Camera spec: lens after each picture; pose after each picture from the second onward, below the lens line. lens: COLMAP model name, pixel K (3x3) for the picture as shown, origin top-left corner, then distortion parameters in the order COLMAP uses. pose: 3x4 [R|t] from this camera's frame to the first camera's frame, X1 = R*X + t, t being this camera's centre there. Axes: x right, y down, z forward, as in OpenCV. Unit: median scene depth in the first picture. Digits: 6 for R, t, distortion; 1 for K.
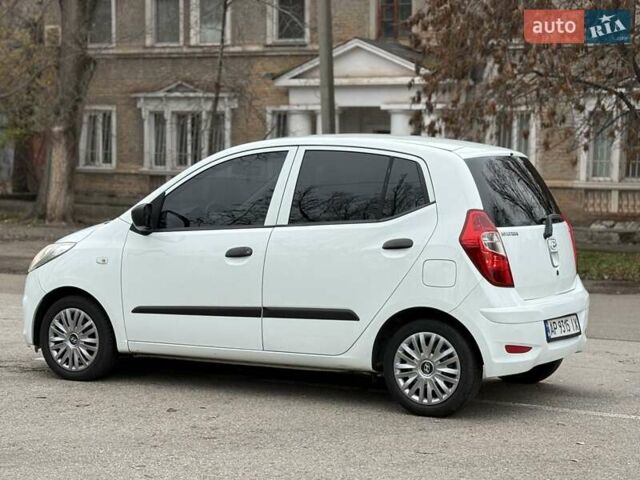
lens RADIAL K [[1364.9, 0, 320.0], [0, 1364.9, 240.0], [0, 0, 1]] dist [0.119206, 0.637183]
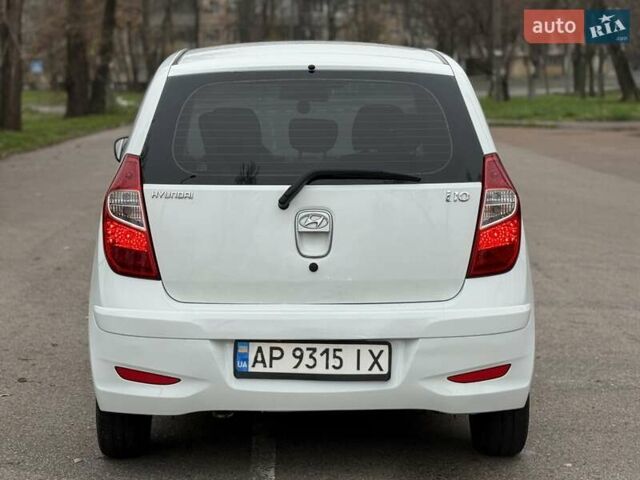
lens RADIAL K [[1364.9, 0, 320.0], [0, 1364.9, 240.0], [0, 0, 1]] dist [0.119206, 0.637183]
pose [[0.499474, 0.092025, -0.861428, 0.674520], [-0.039125, 0.995724, 0.083686, -0.037098], [0.865445, -0.008096, 0.500938, 0.696798]]
